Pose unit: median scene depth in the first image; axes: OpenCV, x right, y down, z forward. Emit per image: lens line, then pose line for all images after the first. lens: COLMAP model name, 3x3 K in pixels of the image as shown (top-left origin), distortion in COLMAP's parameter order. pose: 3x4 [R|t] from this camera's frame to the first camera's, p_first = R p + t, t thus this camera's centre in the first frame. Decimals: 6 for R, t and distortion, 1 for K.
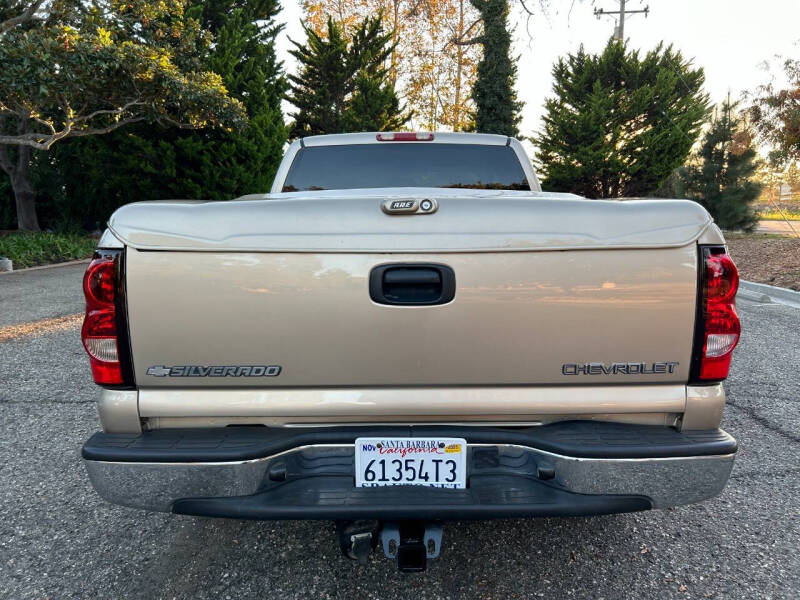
lens RADIAL K [[605.7, 0, 399.7], [0, 605.7, 295.6], [0, 0, 1]] dist [0.051145, -0.063885]
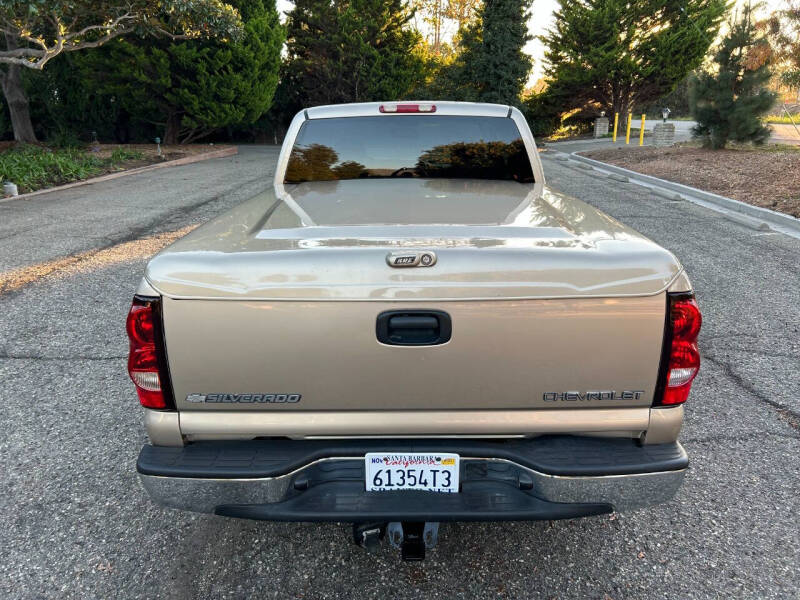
lens RADIAL K [[605.8, 0, 397.6], [0, 605.8, 296.5], [0, 0, 1]] dist [0.053955, -0.066373]
pose [[0.999966, -0.001372, -0.008171, -0.000048], [0.002677, 0.986807, 0.161879, -0.037513], [0.007841, -0.161896, 0.986777, -0.016837]]
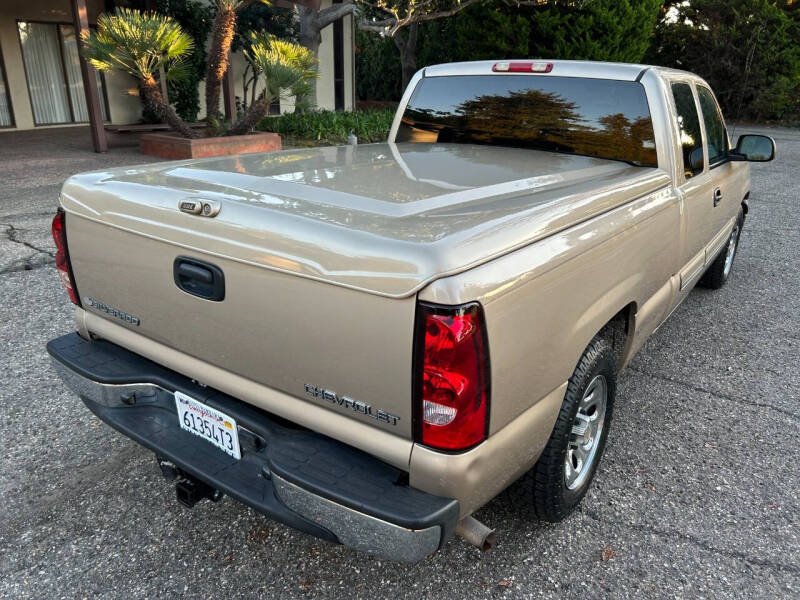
lens RADIAL K [[605.4, 0, 400.9], [0, 605.4, 302.3], [0, 0, 1]] dist [0.049375, -0.057004]
pose [[0.817817, 0.221190, -0.531272, 0.133032], [-0.104758, 0.964980, 0.240499, -0.040738], [0.565863, -0.141029, 0.812349, 0.041961]]
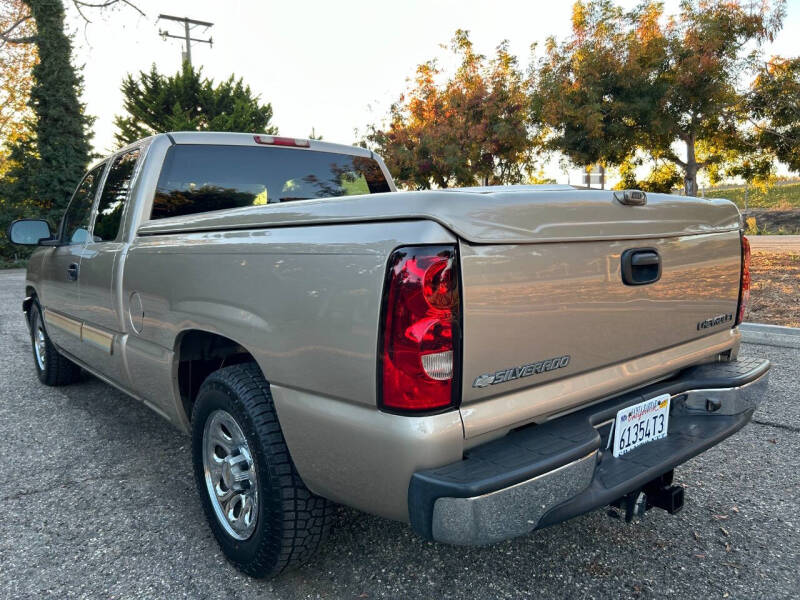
lens RADIAL K [[613.1, 0, 400.5], [0, 613.1, 298.0], [0, 0, 1]] dist [0.045701, -0.057195]
pose [[0.763797, -0.084362, 0.639920, -0.154053], [0.108887, 0.994054, 0.001083, -0.001439], [-0.636206, 0.068852, 0.768441, 0.056762]]
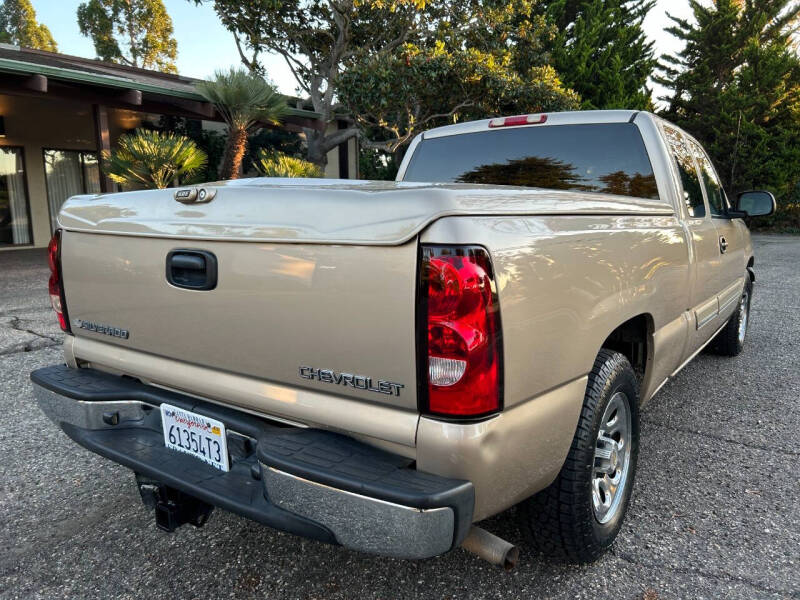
lens RADIAL K [[605.2, 0, 397.6], [0, 605.2, 301.3], [0, 0, 1]] dist [0.049437, -0.057900]
pose [[0.812889, 0.092734, -0.574989, 0.134020], [-0.081166, 0.995646, 0.045829, -0.005905], [0.576735, 0.009415, 0.816877, 0.047865]]
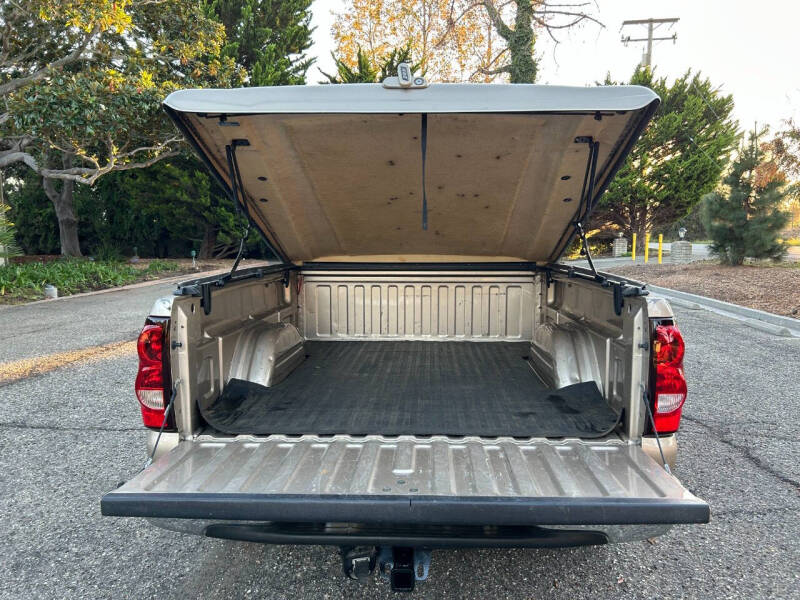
lens RADIAL K [[605.2, 0, 397.6], [0, 605.2, 301.3], [0, 0, 1]] dist [0.049437, -0.057900]
pose [[0.998741, 0.007093, -0.049651, 0.009186], [-0.008403, 0.999621, -0.026219, -0.011535], [0.049446, 0.026603, 0.998422, -0.028373]]
